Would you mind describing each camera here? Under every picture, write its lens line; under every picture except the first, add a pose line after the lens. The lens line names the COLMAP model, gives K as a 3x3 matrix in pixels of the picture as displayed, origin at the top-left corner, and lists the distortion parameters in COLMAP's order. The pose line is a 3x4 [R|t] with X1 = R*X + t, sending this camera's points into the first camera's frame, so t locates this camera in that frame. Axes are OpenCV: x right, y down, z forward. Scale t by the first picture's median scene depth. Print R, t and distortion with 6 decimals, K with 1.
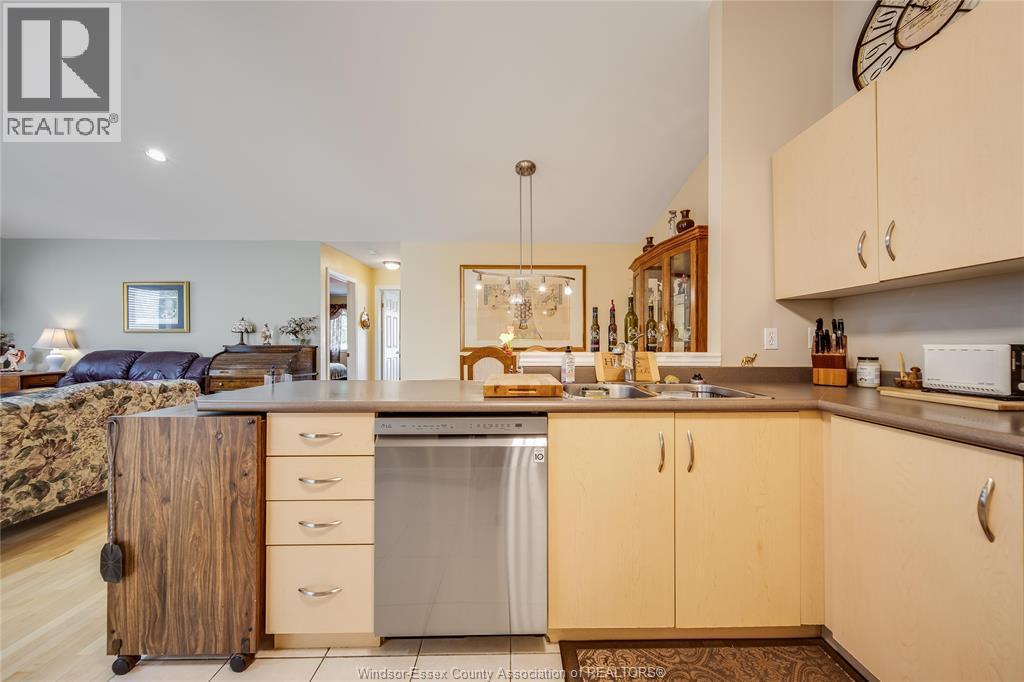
lens RADIAL K [[360.9, 0, 512.1], [0, 360.9, 342.9], [0, 0, 1]] dist [0.001824, -0.000746]
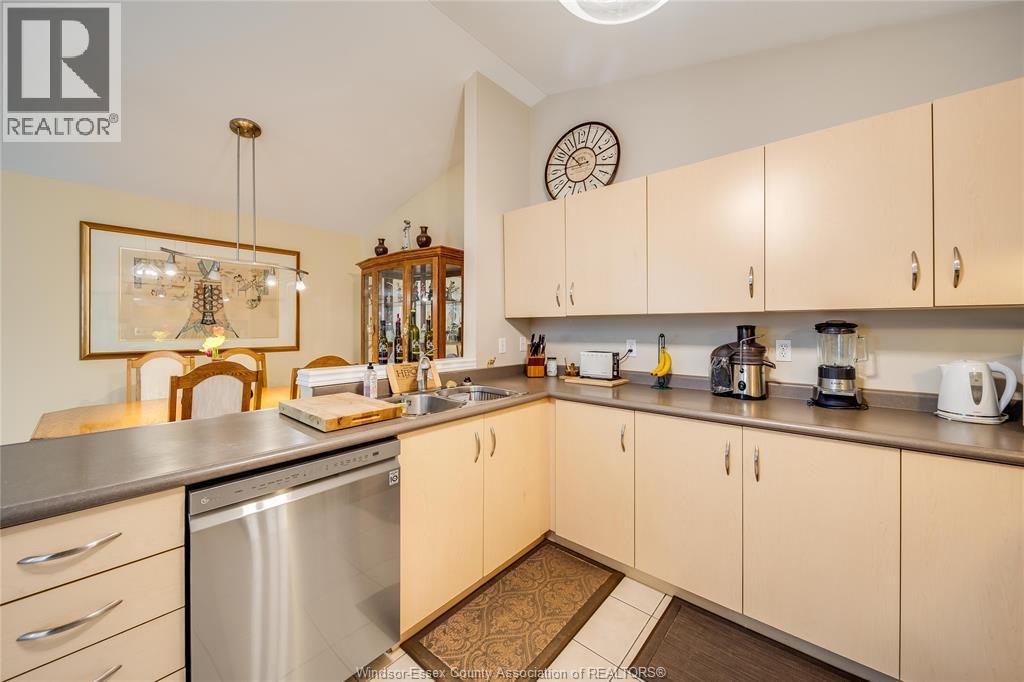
lens RADIAL K [[379.0, 0, 523.3], [0, 379.0, 324.5], [0, 0, 1]] dist [-0.008388, -0.000007]
pose [[0.645796, 0.006245, 0.763485, -0.394910], [-0.002447, 0.999978, -0.006109, -0.096921], [-0.763506, 0.002077, 0.645797, -0.002328]]
